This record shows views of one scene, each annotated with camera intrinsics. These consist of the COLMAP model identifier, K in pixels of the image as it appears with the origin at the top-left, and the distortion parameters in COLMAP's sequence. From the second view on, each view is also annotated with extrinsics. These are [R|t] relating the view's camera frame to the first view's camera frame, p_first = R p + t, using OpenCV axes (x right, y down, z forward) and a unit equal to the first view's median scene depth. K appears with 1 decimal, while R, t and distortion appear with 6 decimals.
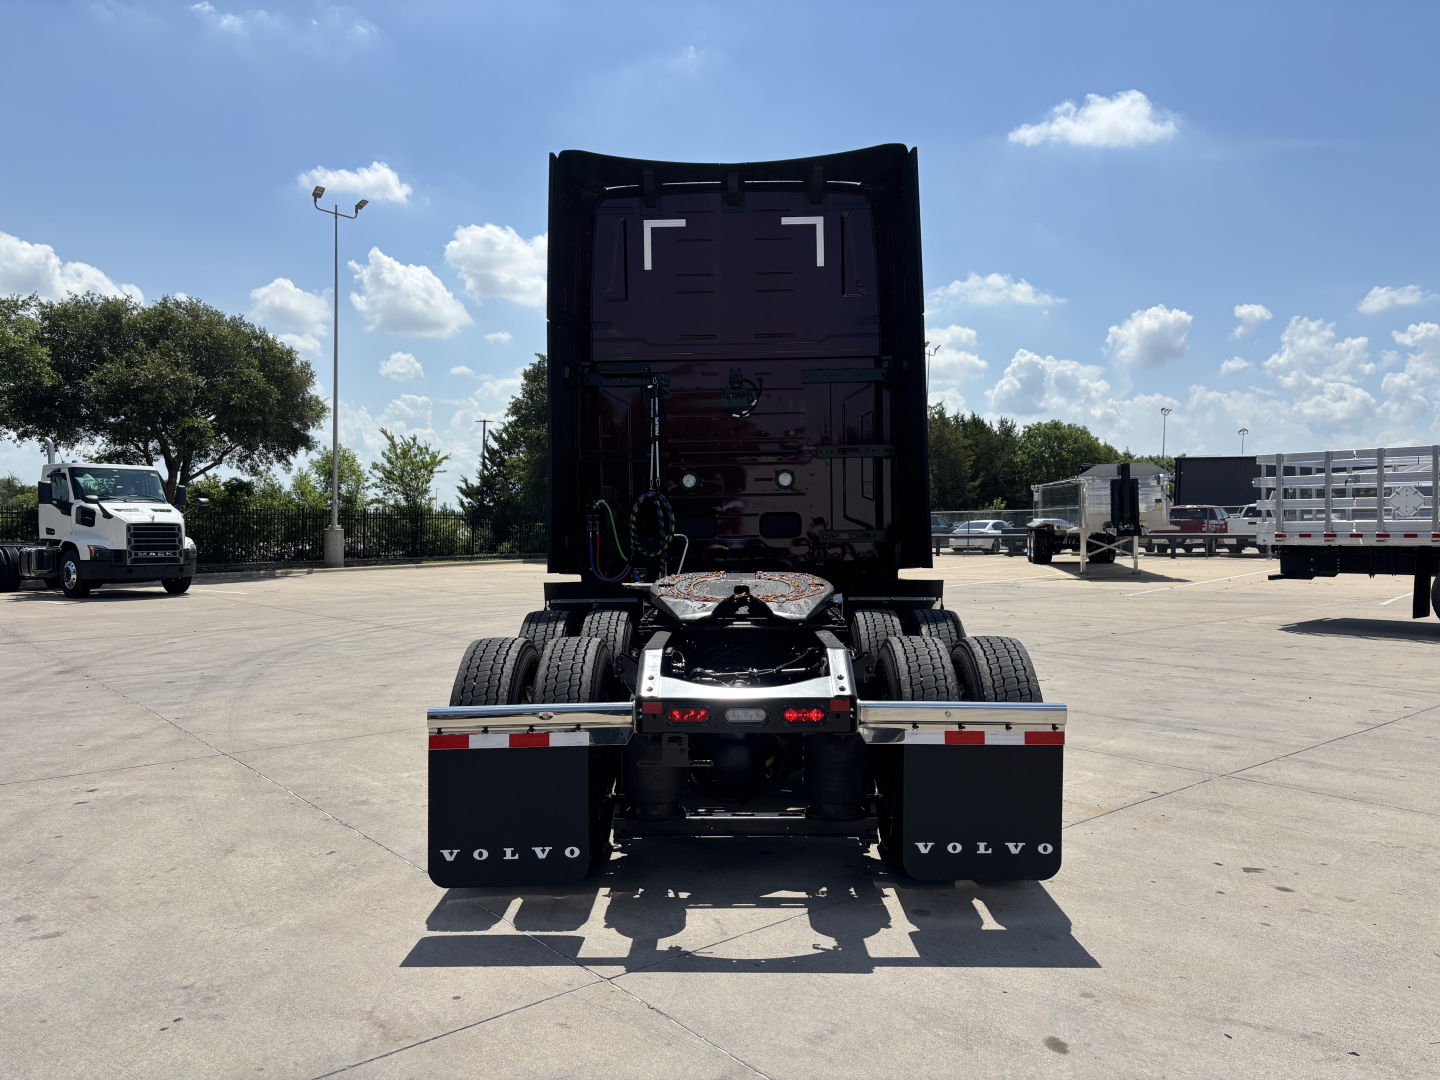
lens RADIAL K [[1075.5, 0, 730.5], [0, 1075.5, 546.9], [0, 0, 1]] dist [0.022236, -0.017288]
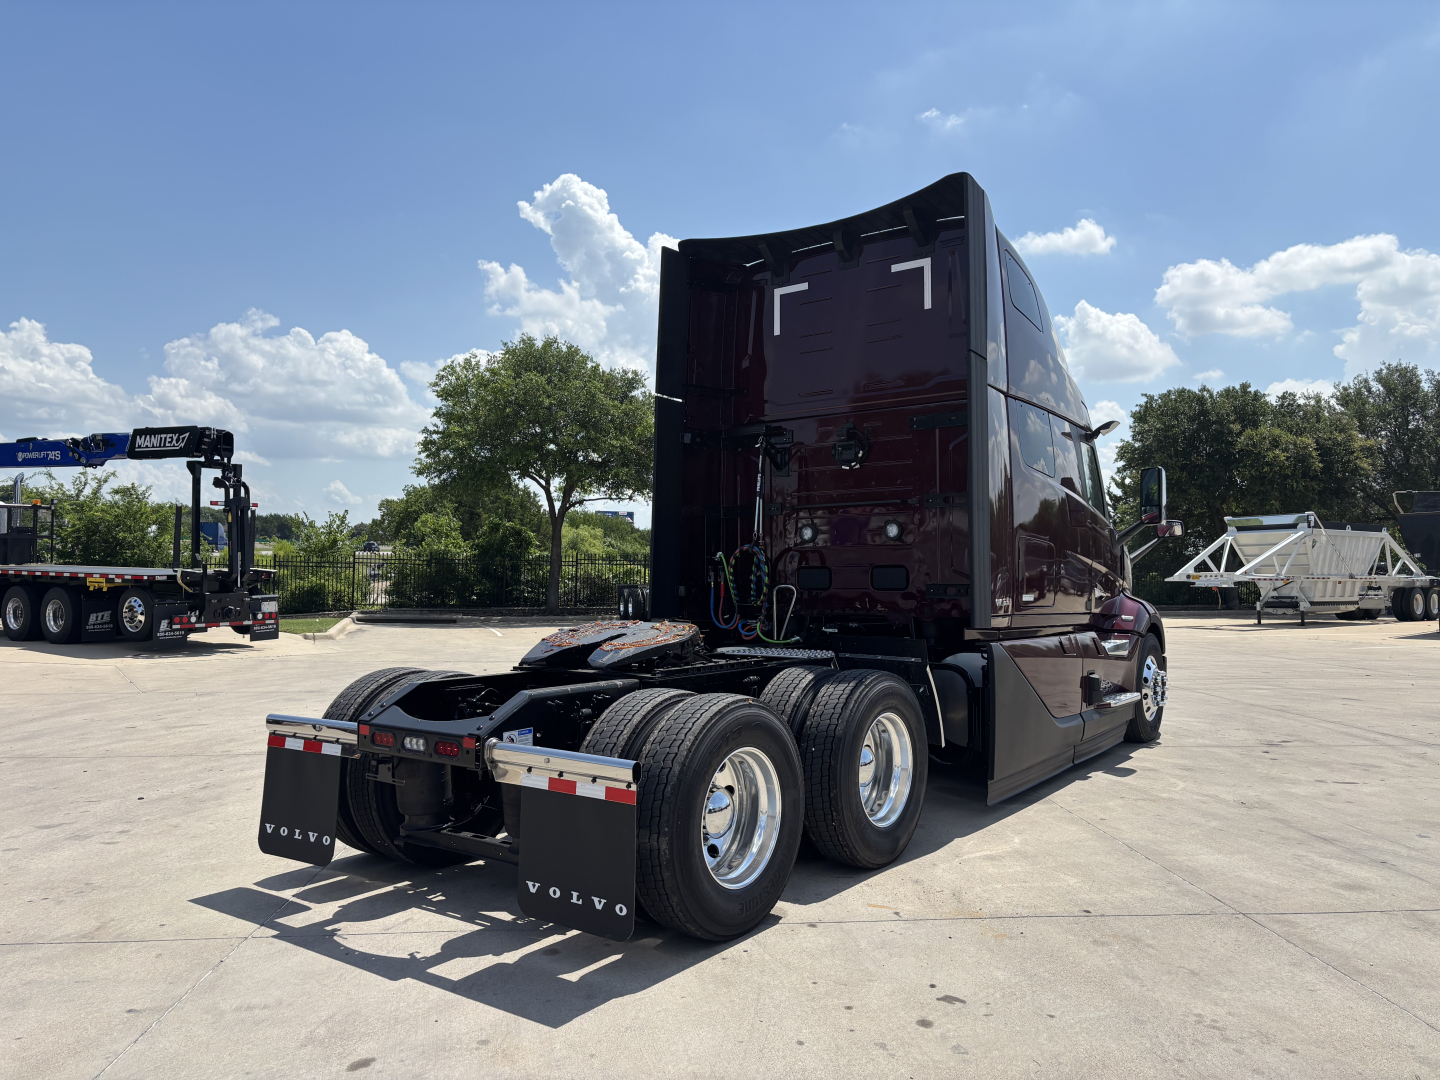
lens RADIAL K [[1075.5, 0, 725.2], [0, 1075.5, 537.2], [0, 0, 1]] dist [0.022236, -0.017288]
pose [[0.805527, -0.015324, -0.592360, 0.730639], [-0.017127, 0.998646, -0.049125, -0.009888], [0.592311, 0.049717, 0.804174, 0.190230]]
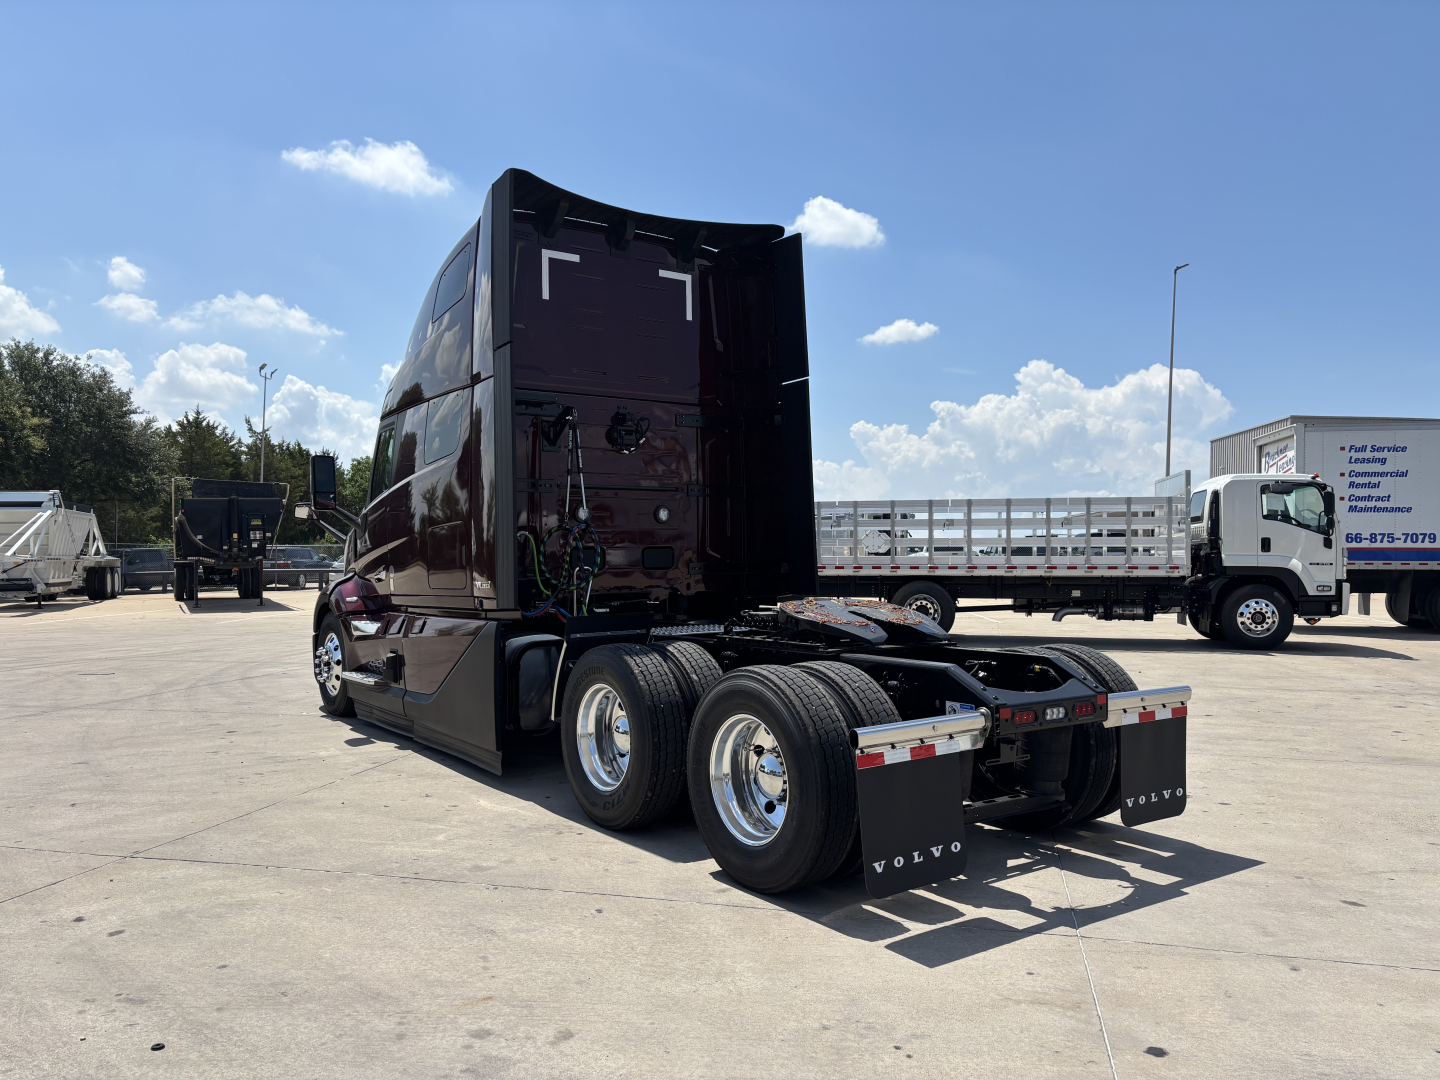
lens RADIAL K [[1075.5, 0, 710.9], [0, 1075.5, 546.3], [0, 0, 1]] dist [0.022236, -0.017288]
pose [[0.810184, 0.009785, 0.586094, -0.770691], [0.008887, 0.999541, -0.028972, -0.001211], [-0.586108, 0.028682, 0.809725, 0.169054]]
